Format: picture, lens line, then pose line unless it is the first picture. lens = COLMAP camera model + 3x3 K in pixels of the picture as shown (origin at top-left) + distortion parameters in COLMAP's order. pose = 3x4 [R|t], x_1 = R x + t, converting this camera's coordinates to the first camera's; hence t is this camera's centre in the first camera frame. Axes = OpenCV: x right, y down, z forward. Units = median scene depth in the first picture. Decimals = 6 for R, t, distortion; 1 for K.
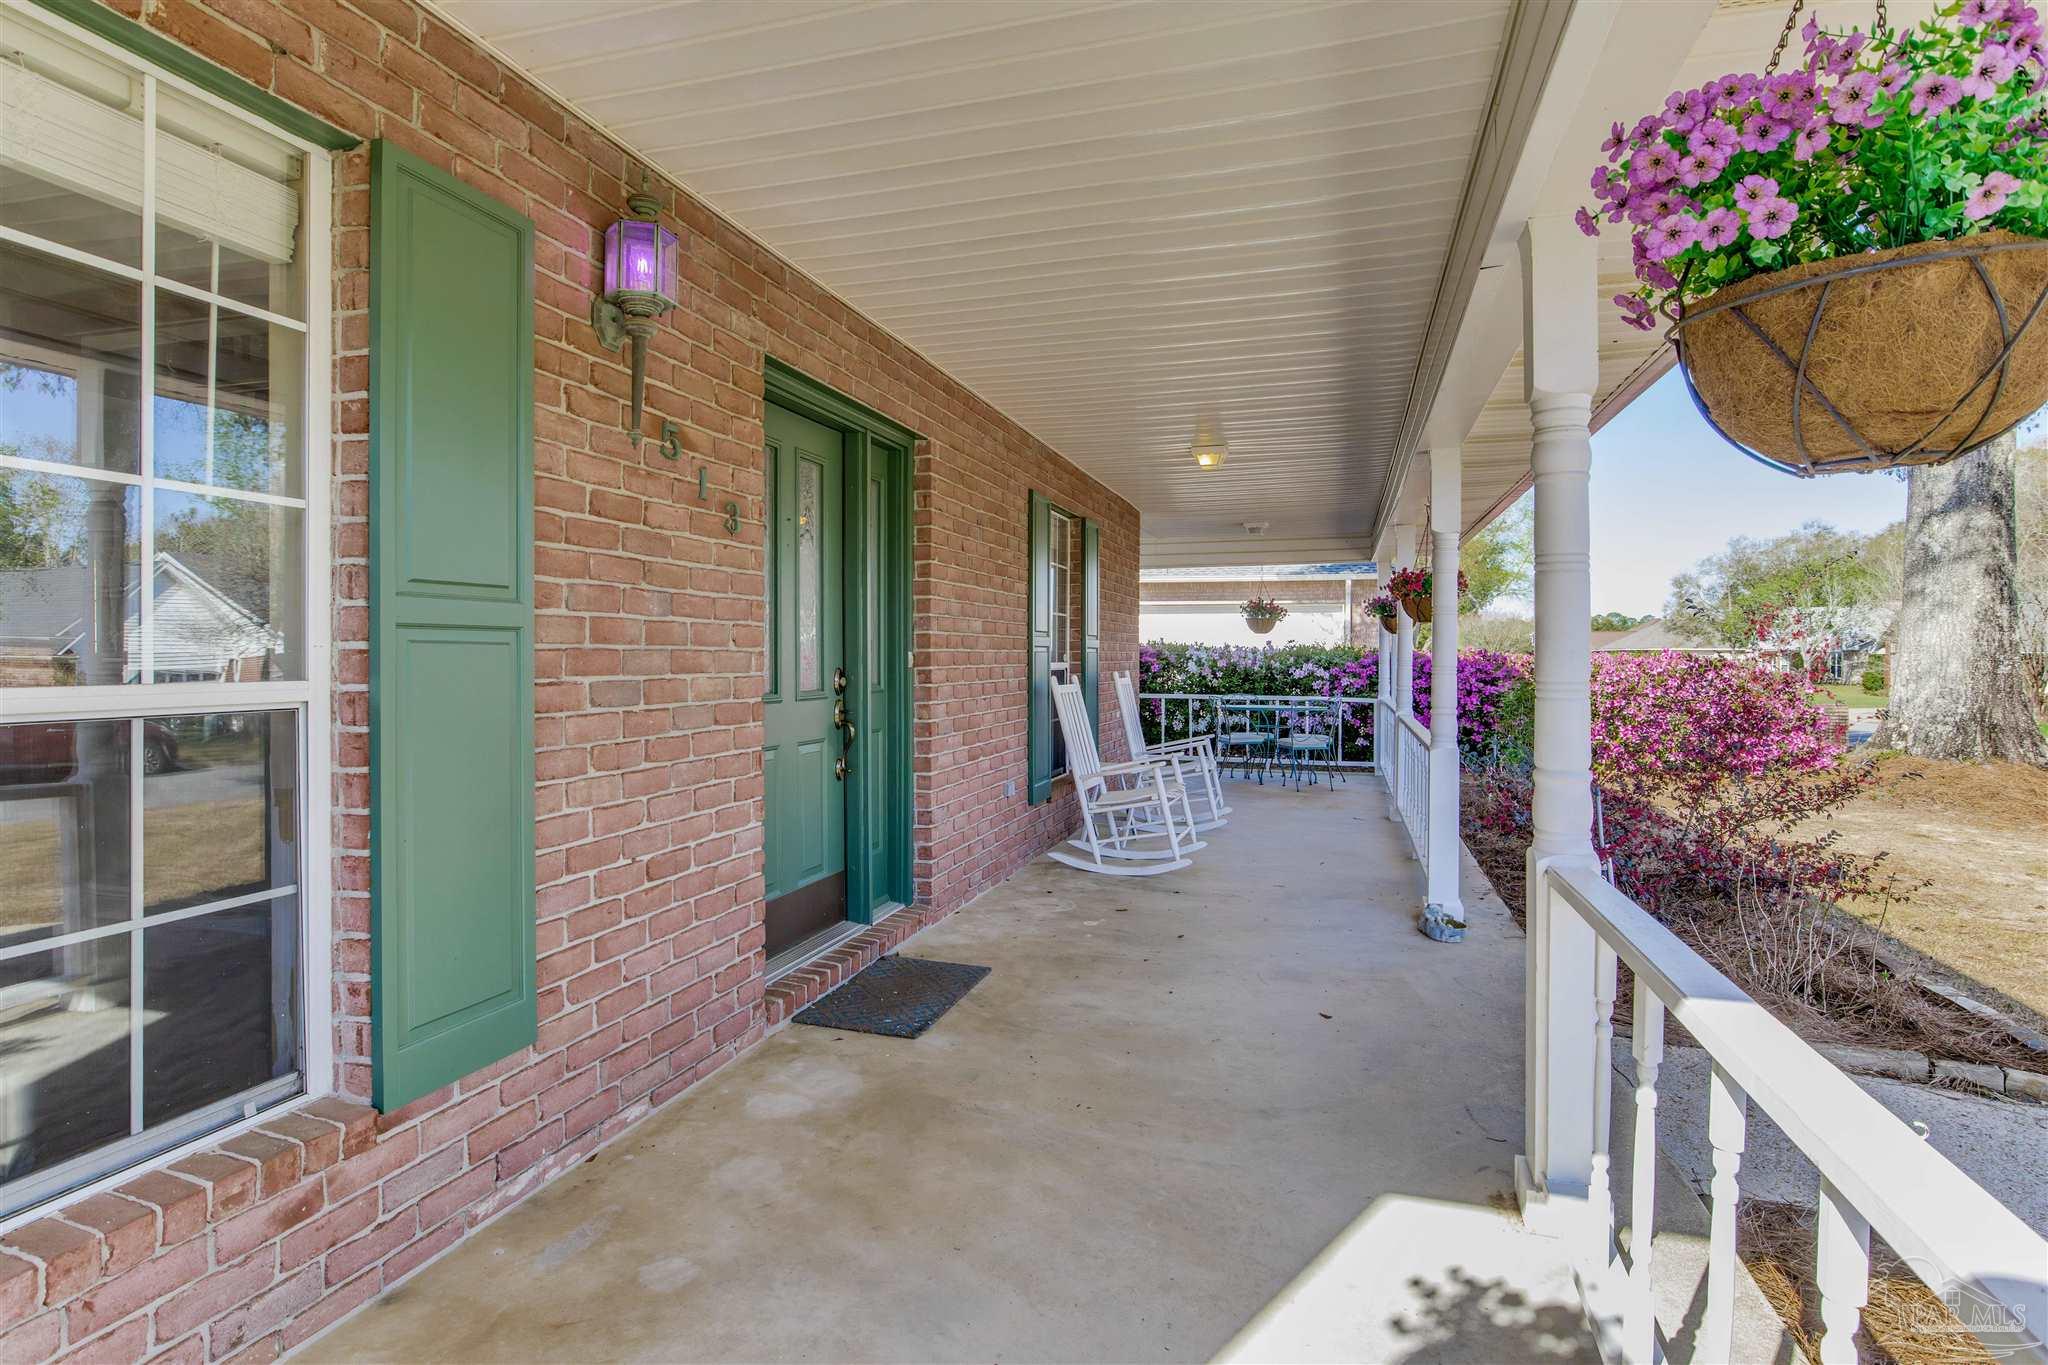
lens RADIAL K [[1047.8, 0, 1038.7], [0, 1047.8, 668.6], [0, 0, 1]] dist [-0.019010, 0.006301]
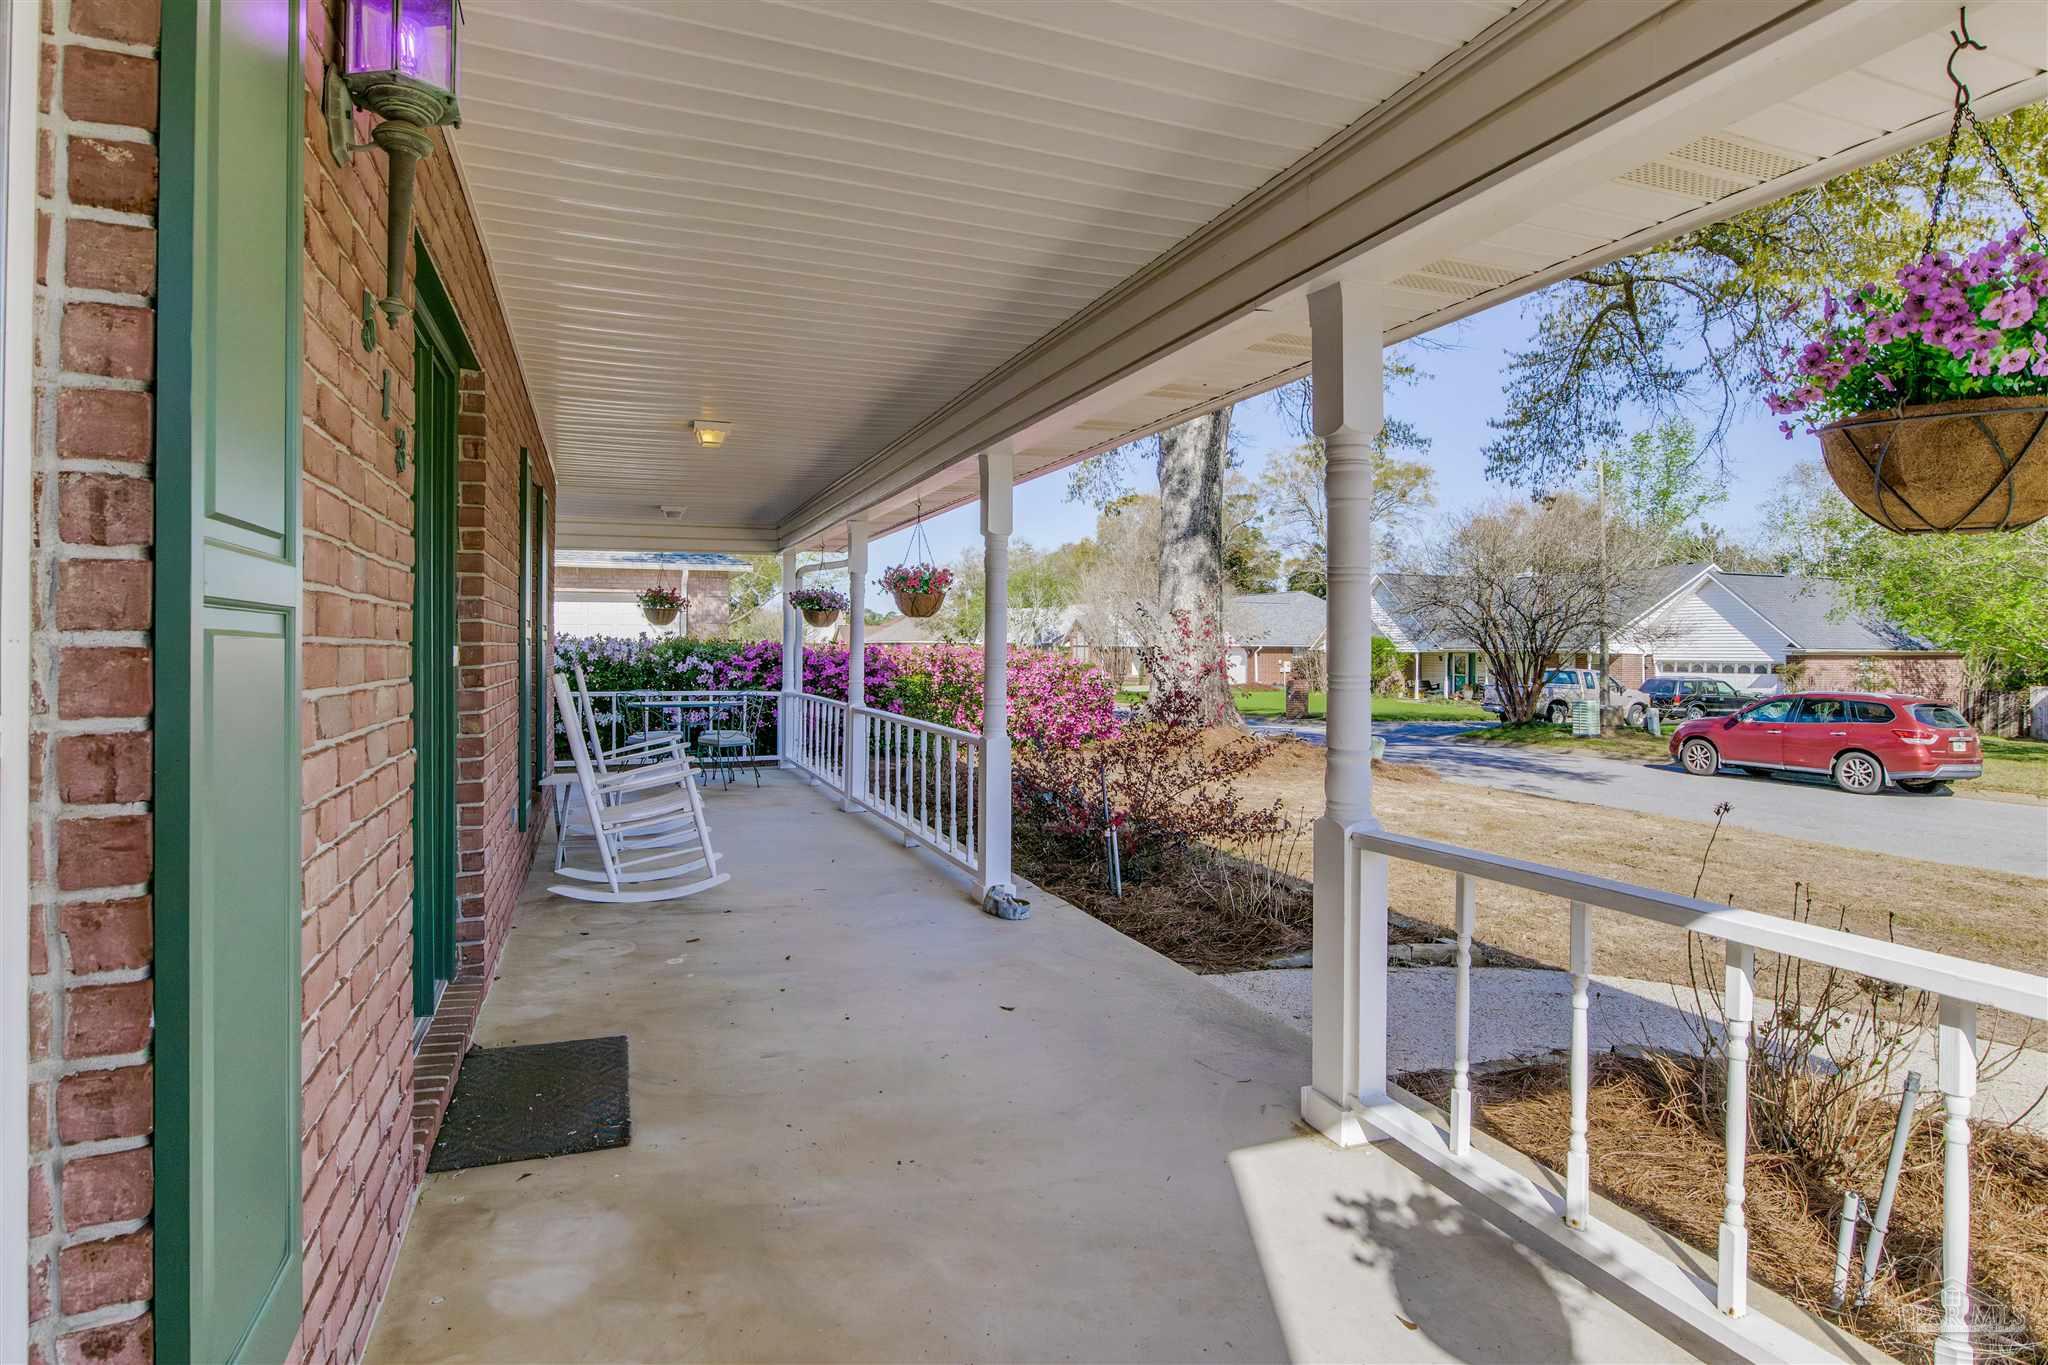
lens RADIAL K [[1047.8, 0, 1037.7], [0, 1047.8, 652.3], [0, 0, 1]] dist [-0.019010, 0.006301]
pose [[0.787190, -0.003904, 0.616698, -0.284498], [0.008703, 0.999951, -0.004780, -0.004655], [-0.616649, 0.009130, 0.787186, 0.160077]]
